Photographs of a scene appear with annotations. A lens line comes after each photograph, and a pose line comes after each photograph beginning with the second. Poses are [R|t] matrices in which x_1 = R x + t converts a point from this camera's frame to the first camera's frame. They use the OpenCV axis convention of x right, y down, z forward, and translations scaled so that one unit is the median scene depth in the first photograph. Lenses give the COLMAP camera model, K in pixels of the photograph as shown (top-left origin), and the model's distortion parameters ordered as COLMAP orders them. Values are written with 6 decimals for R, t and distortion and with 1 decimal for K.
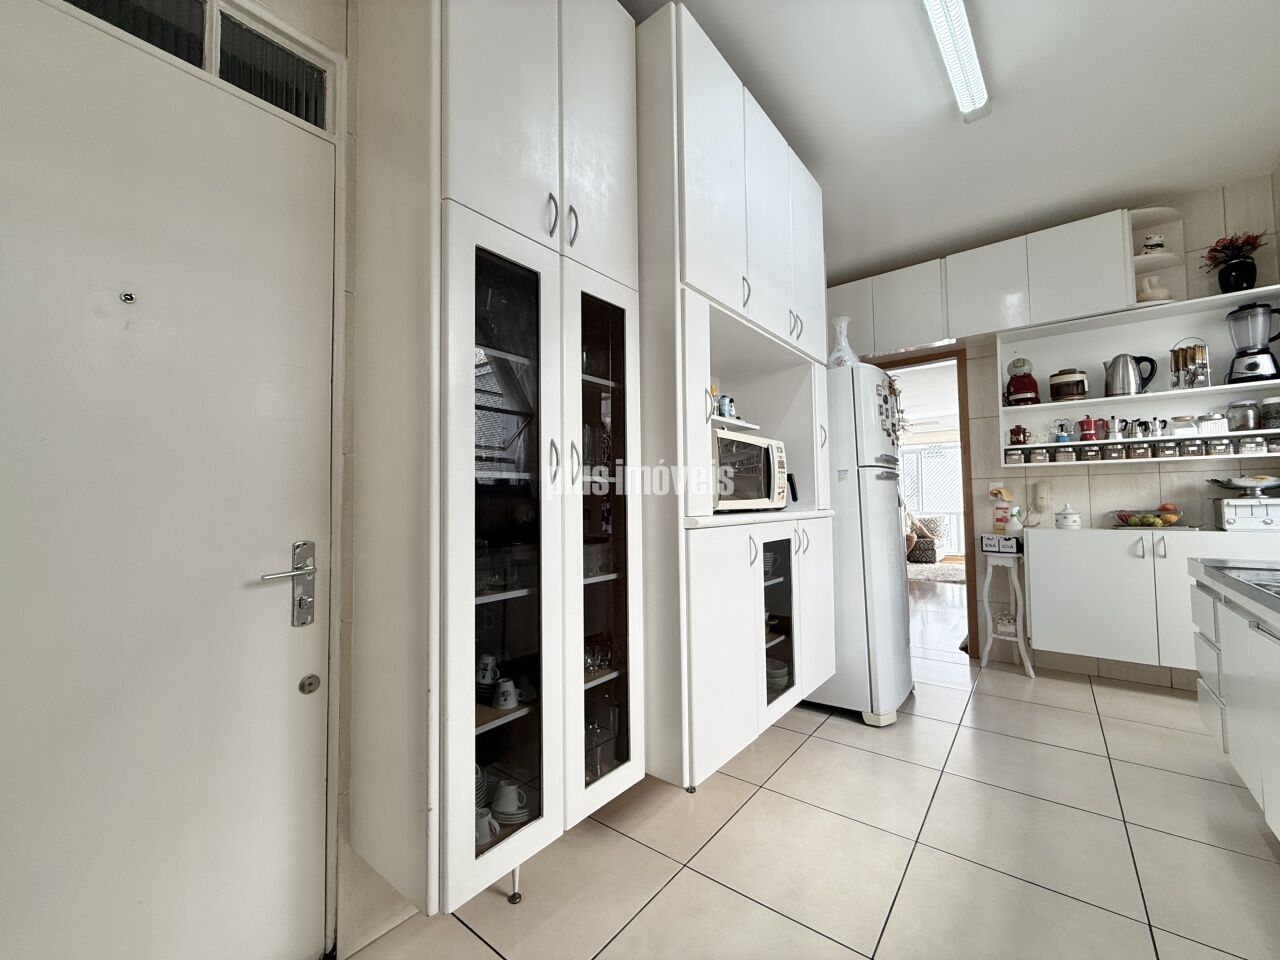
lens RADIAL K [[512.3, 0, 641.1], [0, 512.3, 480.0], [0, 0, 1]] dist [-0.000582, 0.000543]
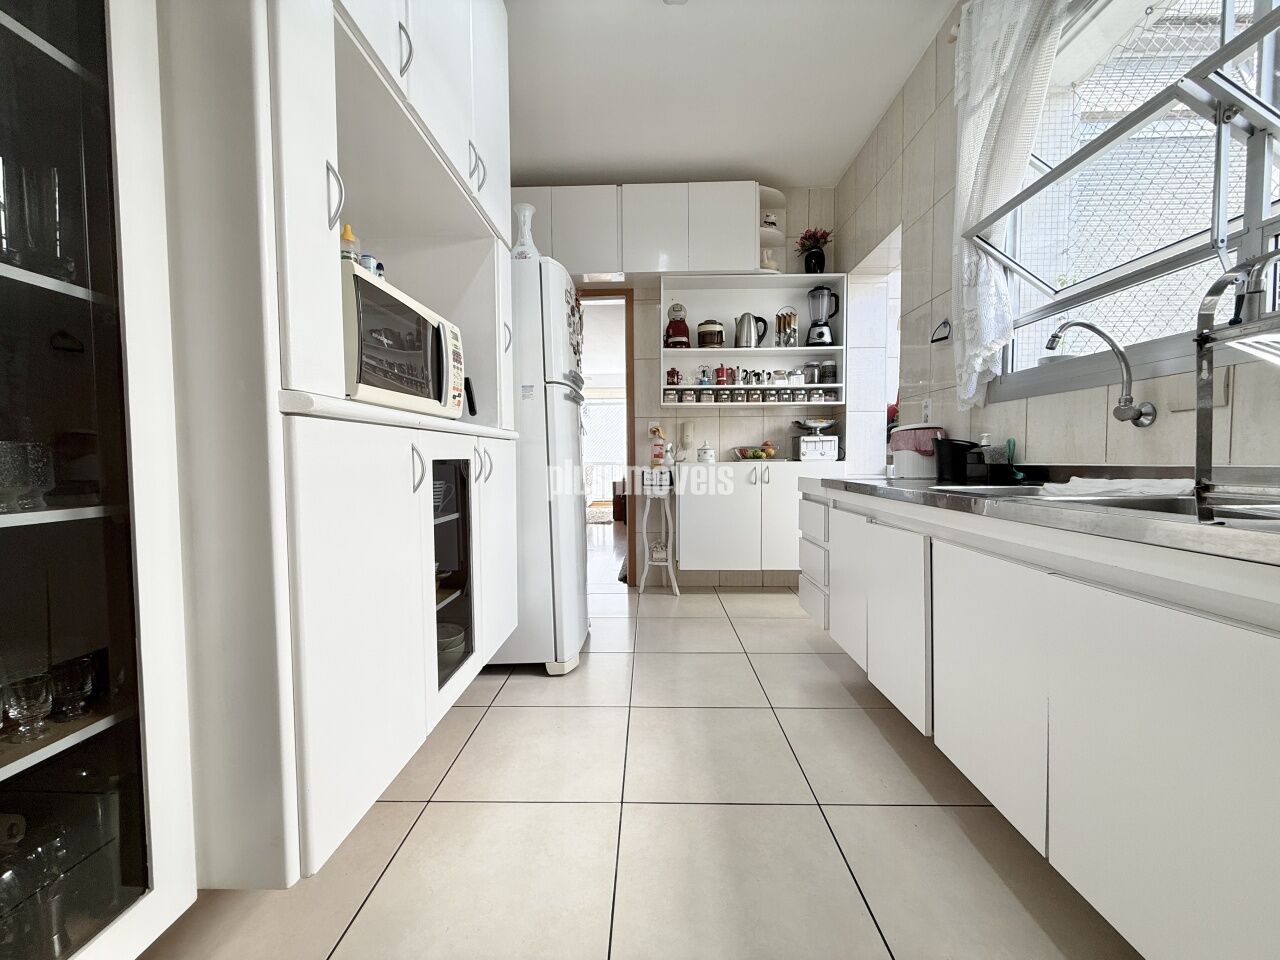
lens RADIAL K [[512.3, 0, 637.1], [0, 512.3, 479.0], [0, 0, 1]] dist [-0.000582, 0.000543]
pose [[0.802823, -0.018951, 0.595916, 0.035871], [-0.028663, 0.997112, 0.070324, 0.065441], [-0.595528, -0.073538, 0.799961, 0.207711]]
